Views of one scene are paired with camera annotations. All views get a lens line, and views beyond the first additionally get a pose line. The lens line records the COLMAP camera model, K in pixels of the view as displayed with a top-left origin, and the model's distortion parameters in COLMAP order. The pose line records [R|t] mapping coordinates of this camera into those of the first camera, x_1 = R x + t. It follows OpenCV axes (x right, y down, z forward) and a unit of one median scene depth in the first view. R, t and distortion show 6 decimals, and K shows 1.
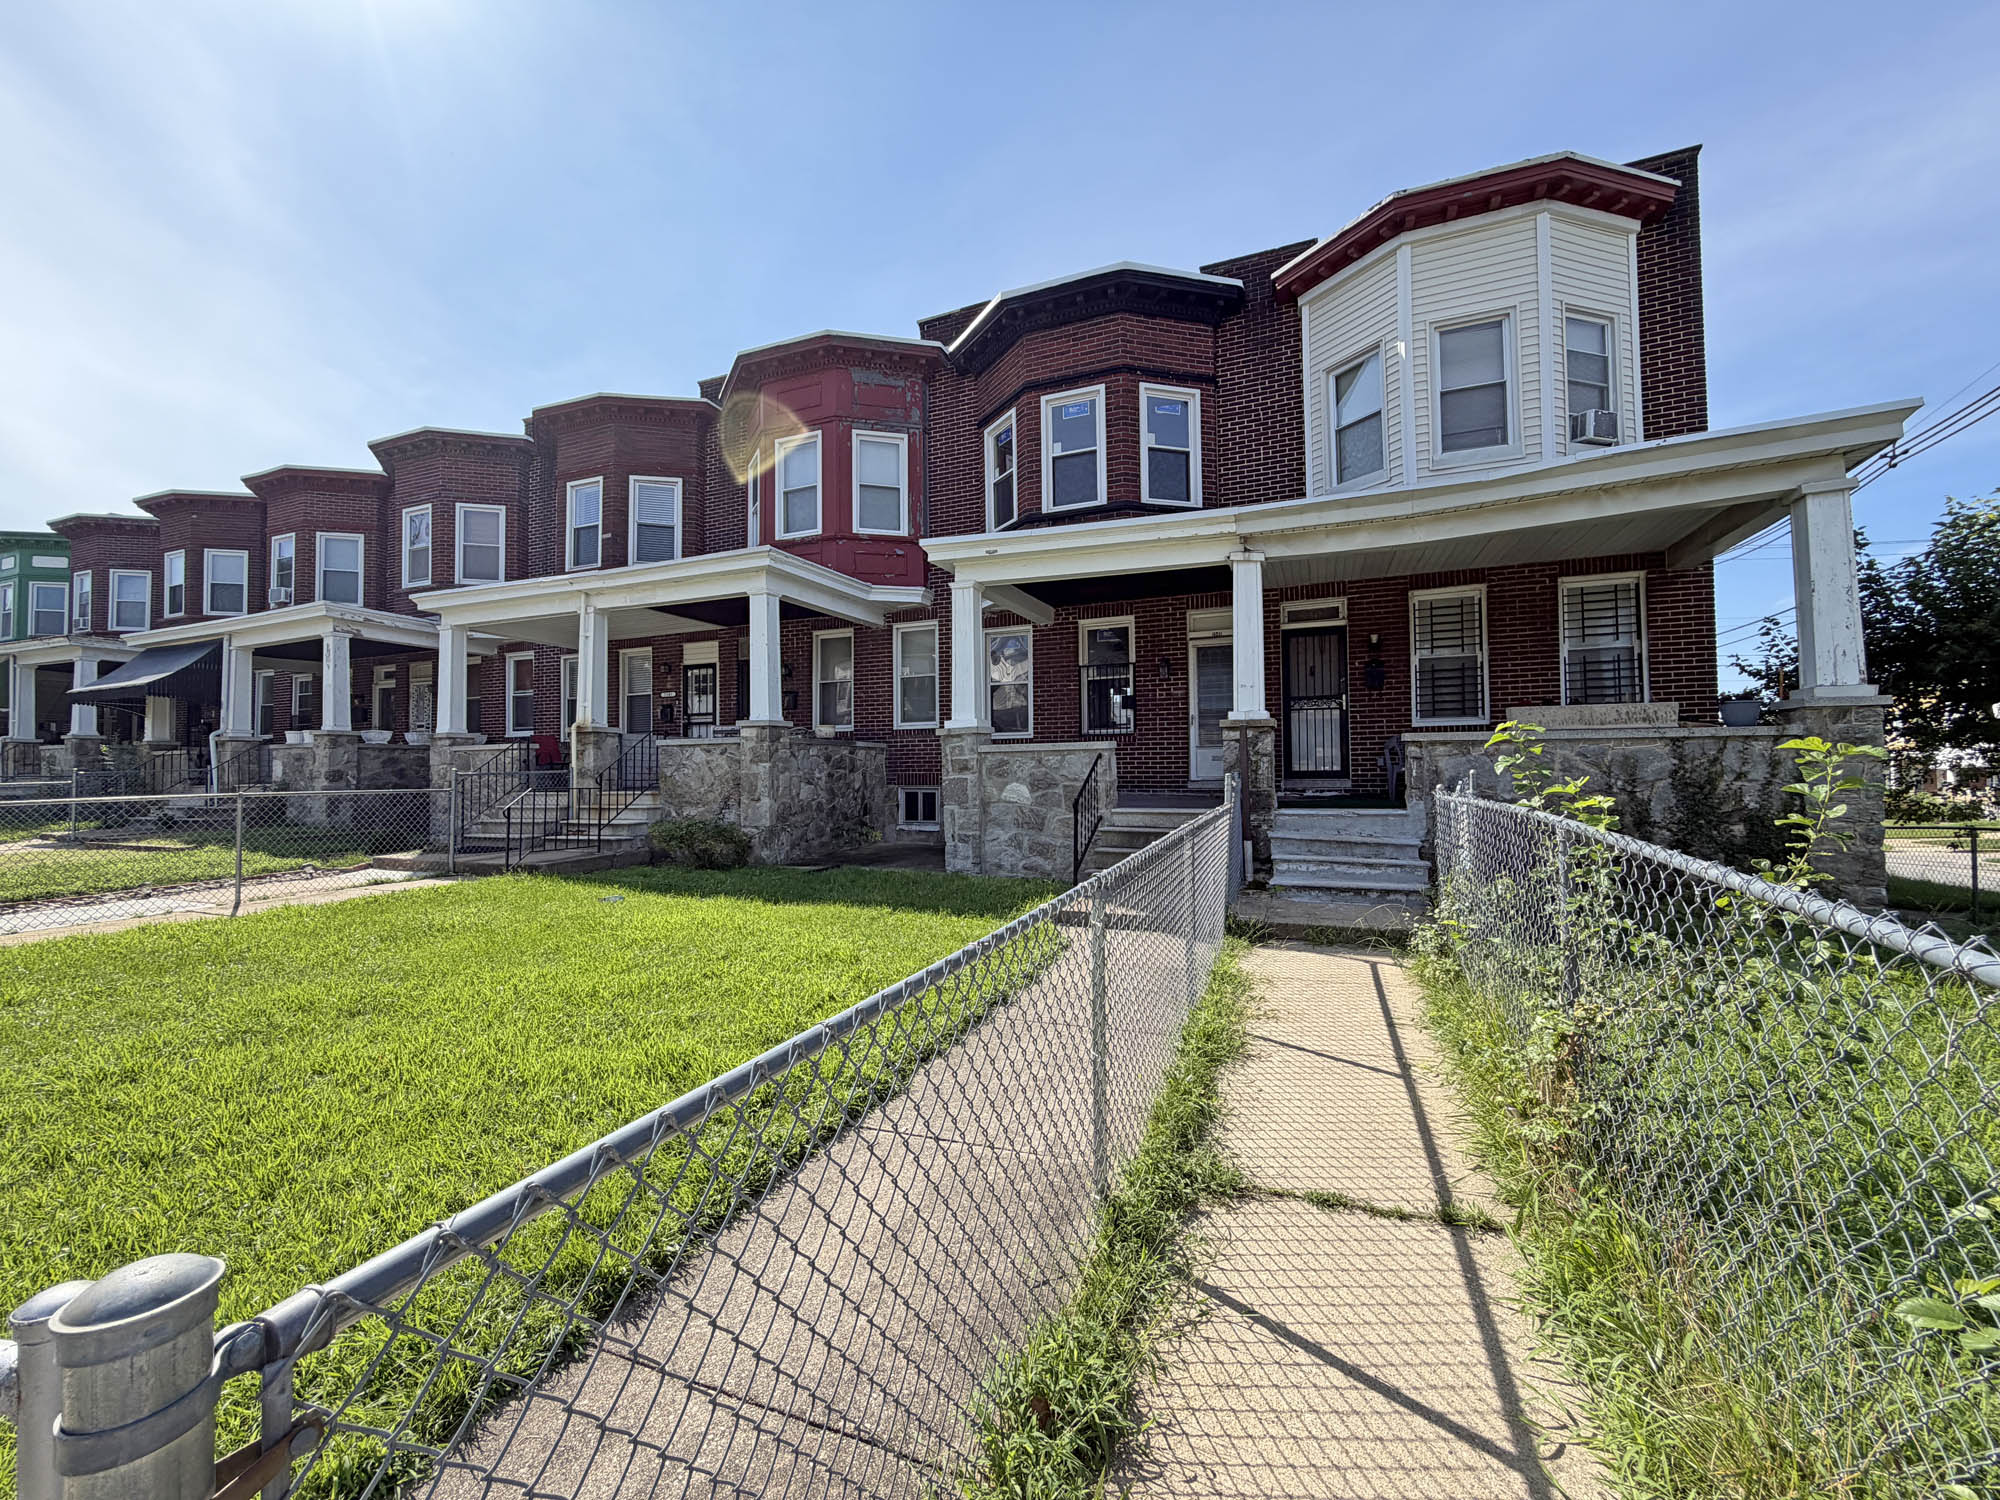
lens RADIAL K [[800.4, 0, 984.4], [0, 800.4, 722.4], [0, 0, 1]] dist [0.000821, 0.000901]
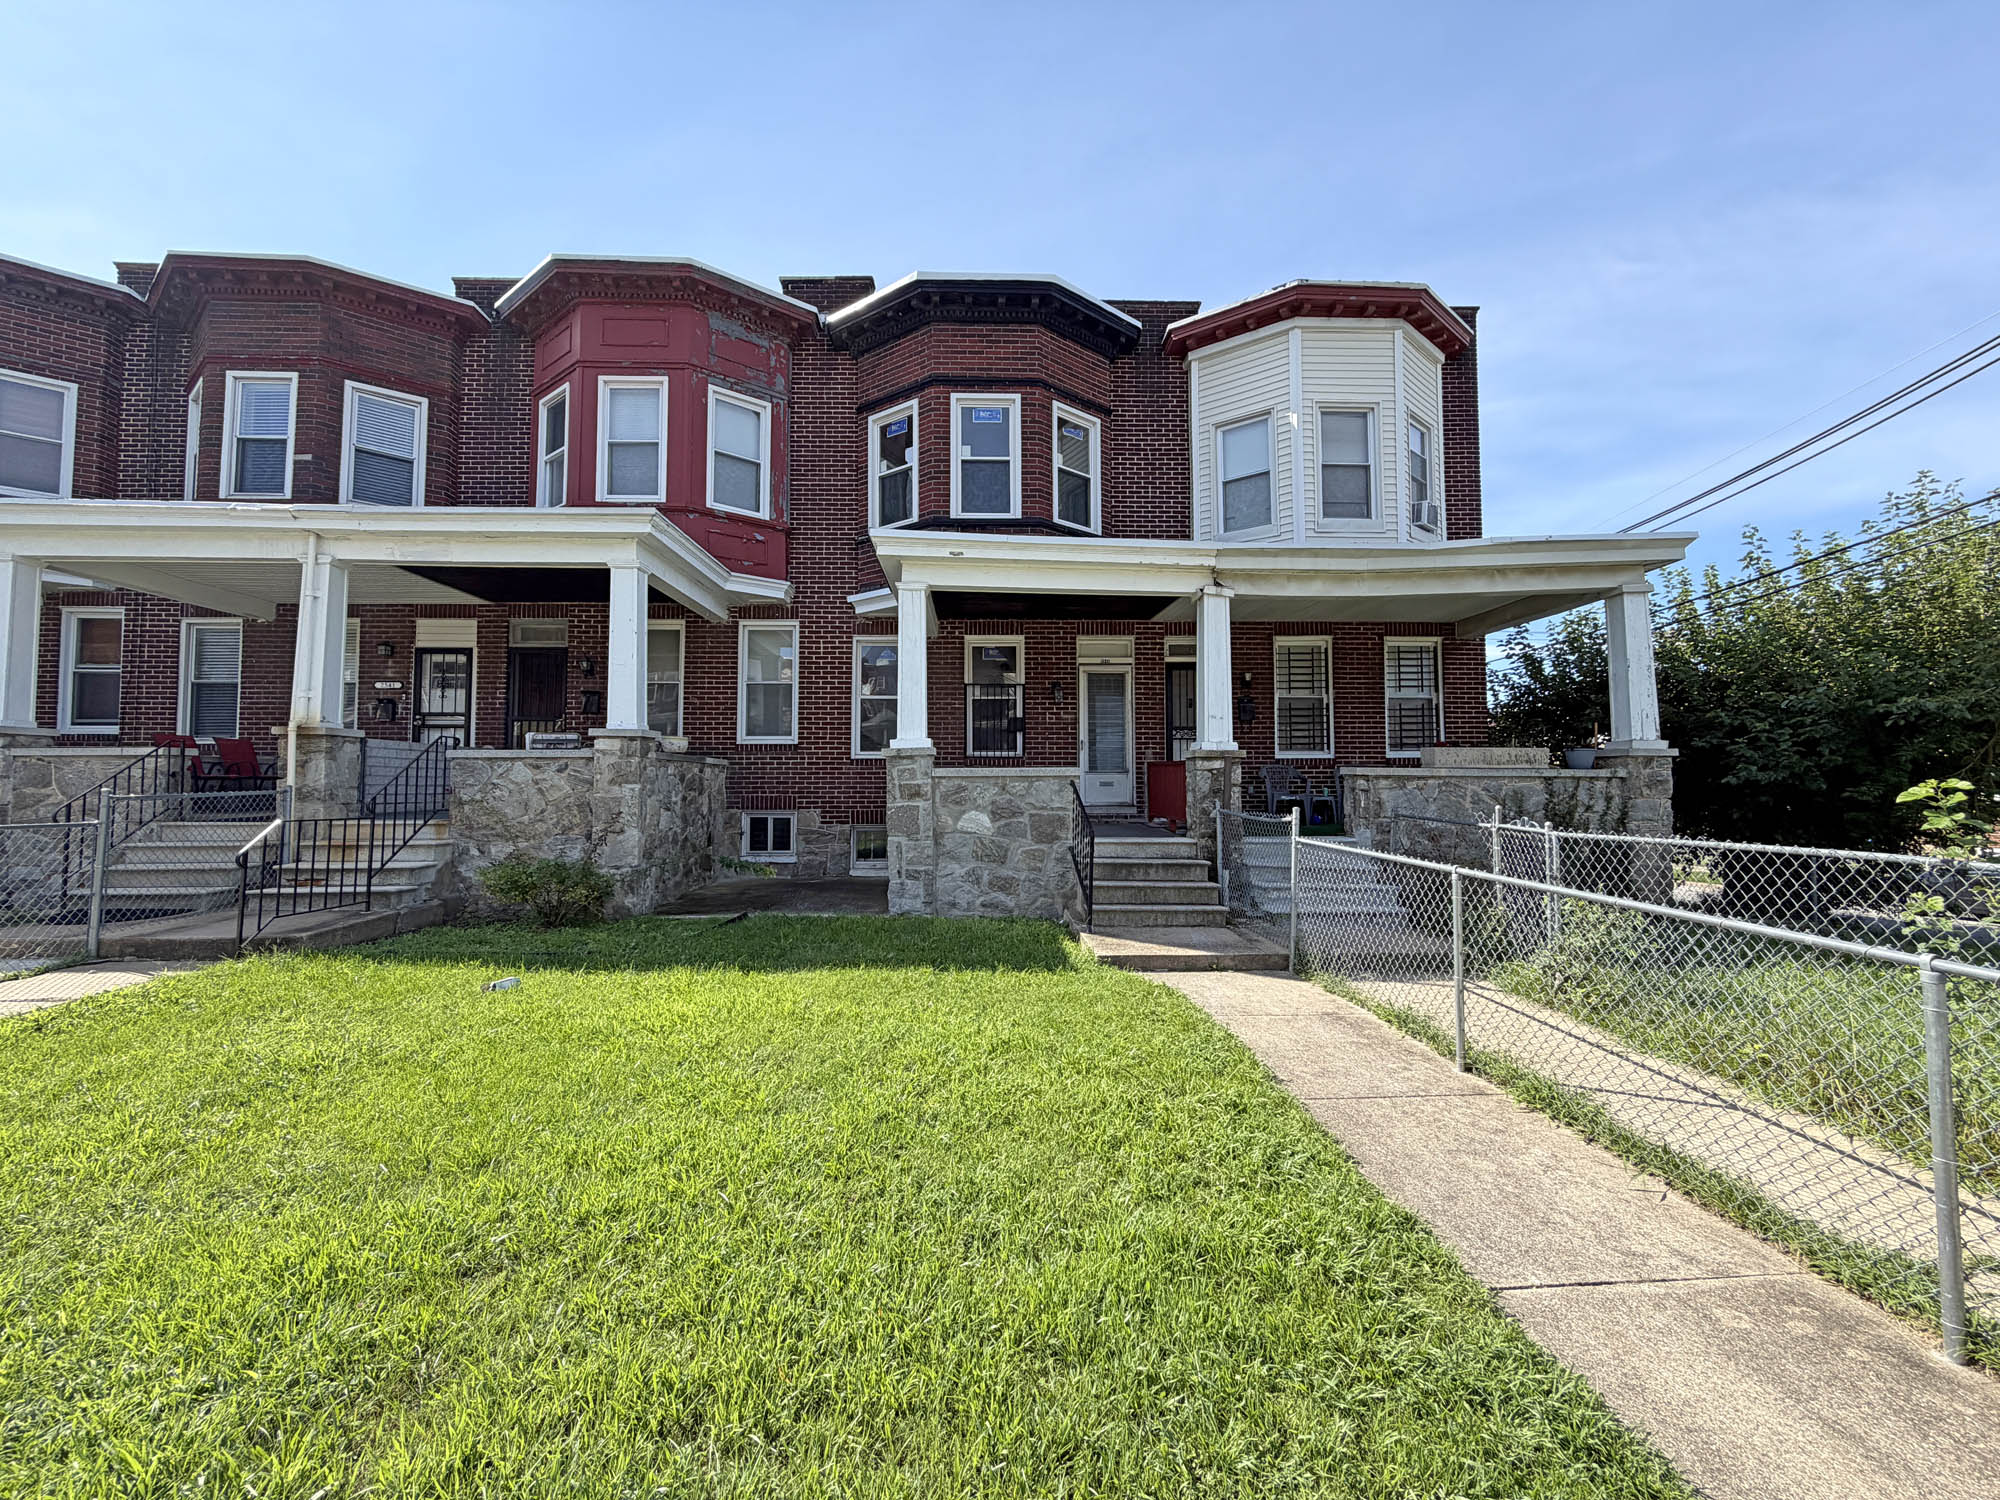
lens RADIAL K [[800.4, 0, 986.4], [0, 800.4, 725.8], [0, 0, 1]] dist [0.000821, 0.000901]
pose [[0.912005, 0.041955, 0.408028, -0.270686], [-0.035677, 0.999099, -0.022988, -0.000262], [-0.408625, 0.006408, 0.912680, 0.142568]]
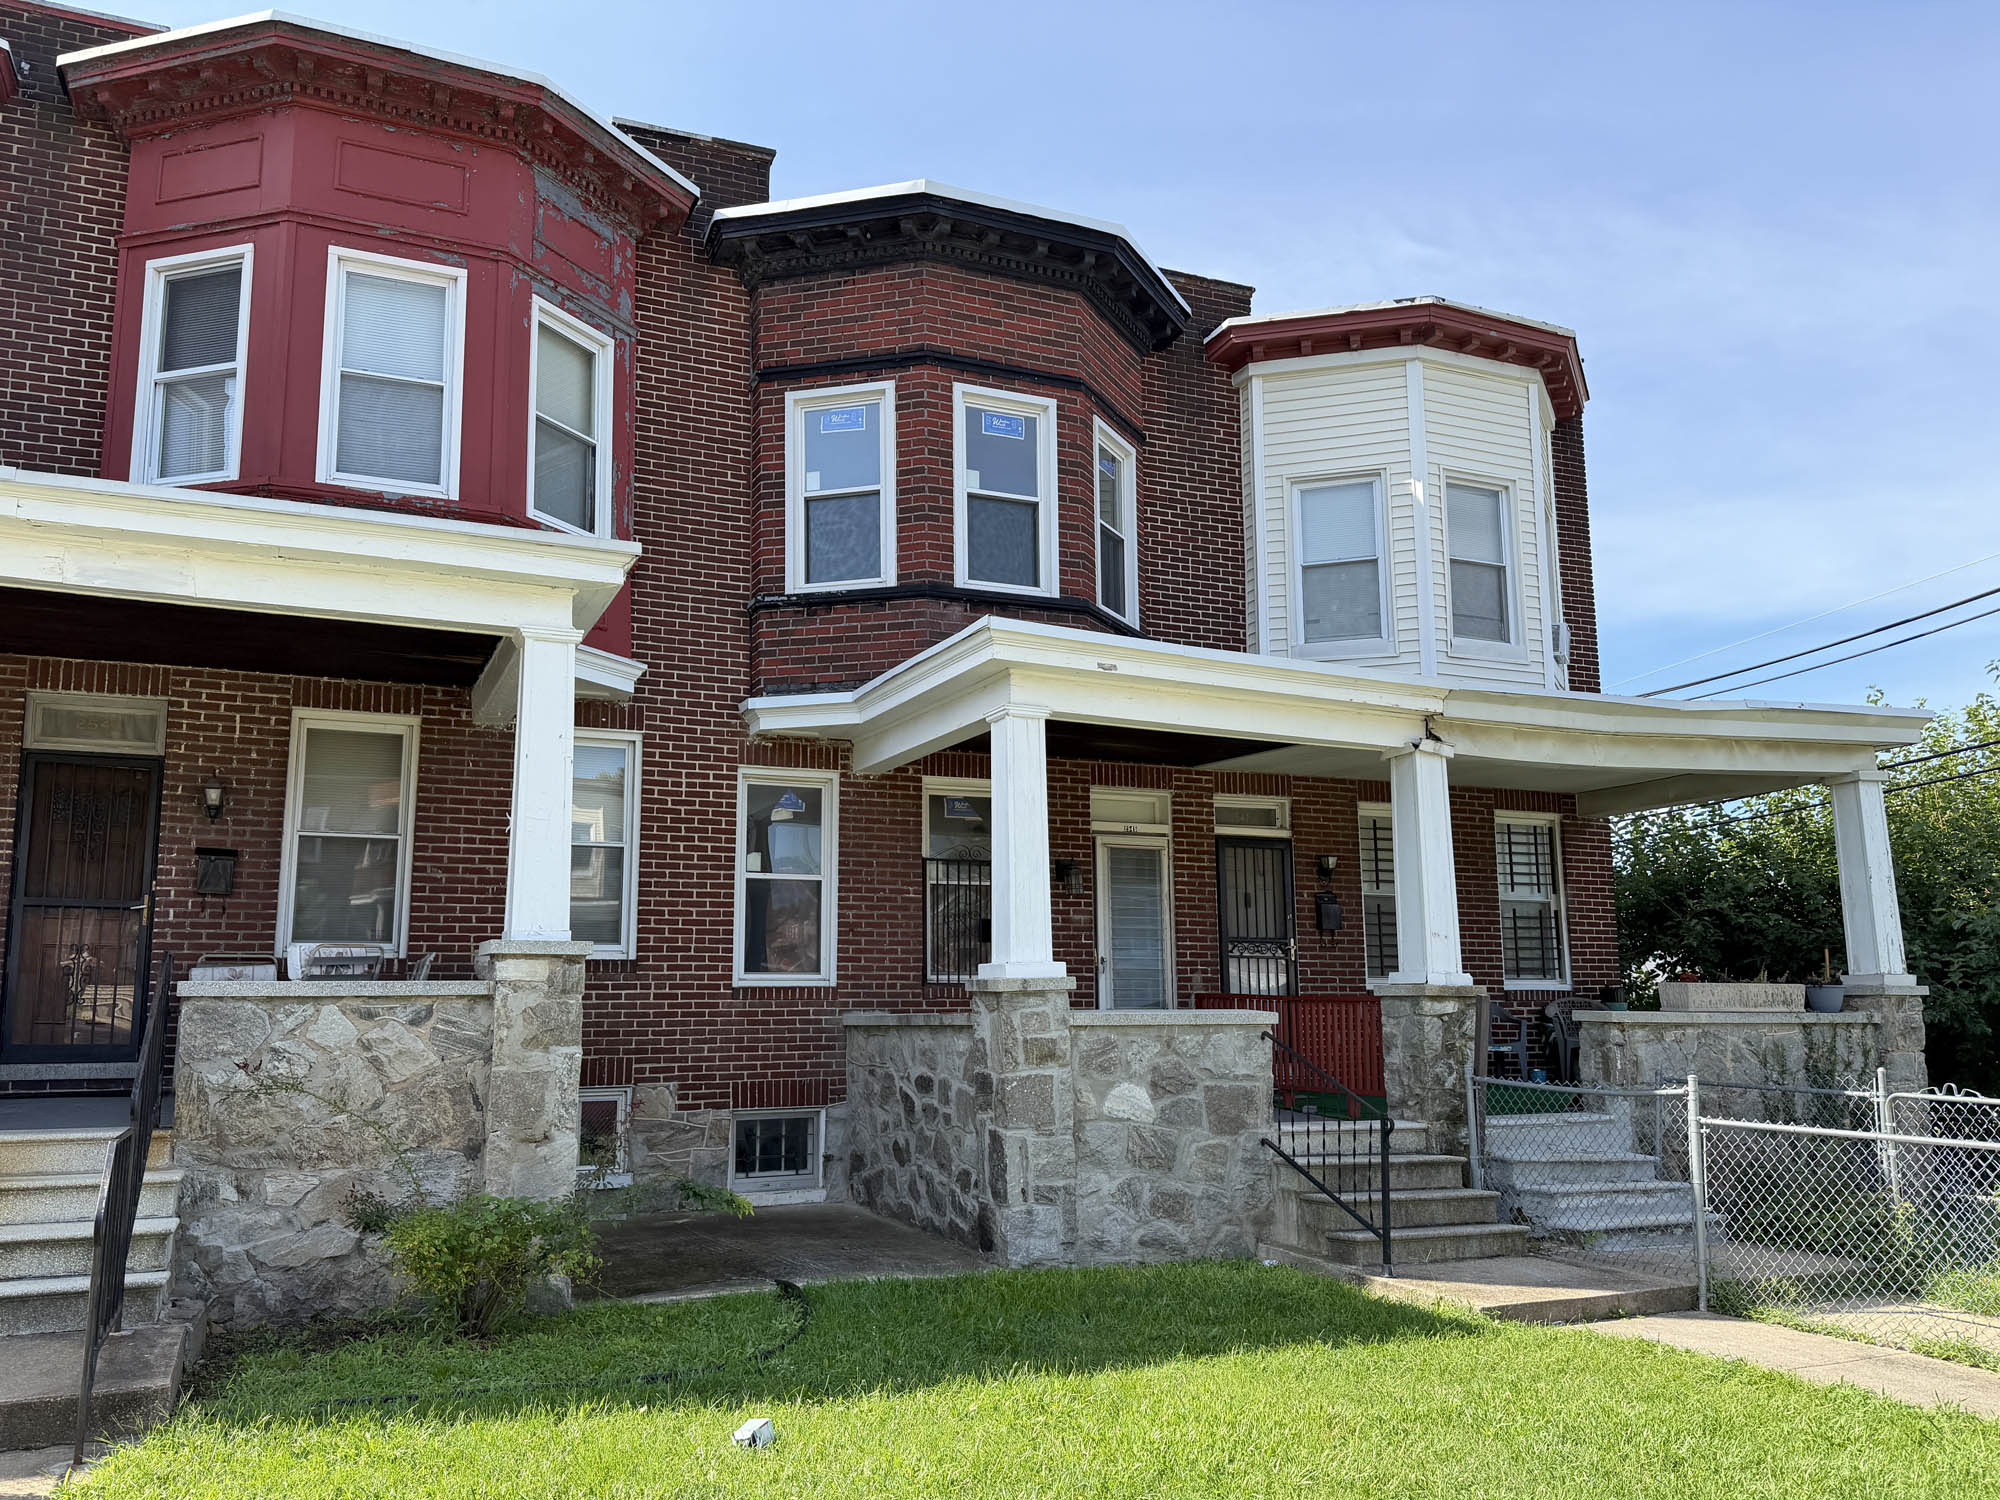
lens RADIAL K [[1481.4, 0, 924.1], [0, 1481.4, 759.6], [0, 0, 1]] dist [0.054110, -0.058677]
pose [[0.702897, 0.127465, 0.699778, -0.676441], [-0.048378, 0.990101, -0.131754, -0.003211], [-0.709645, 0.058756, 0.702105, 0.310356]]
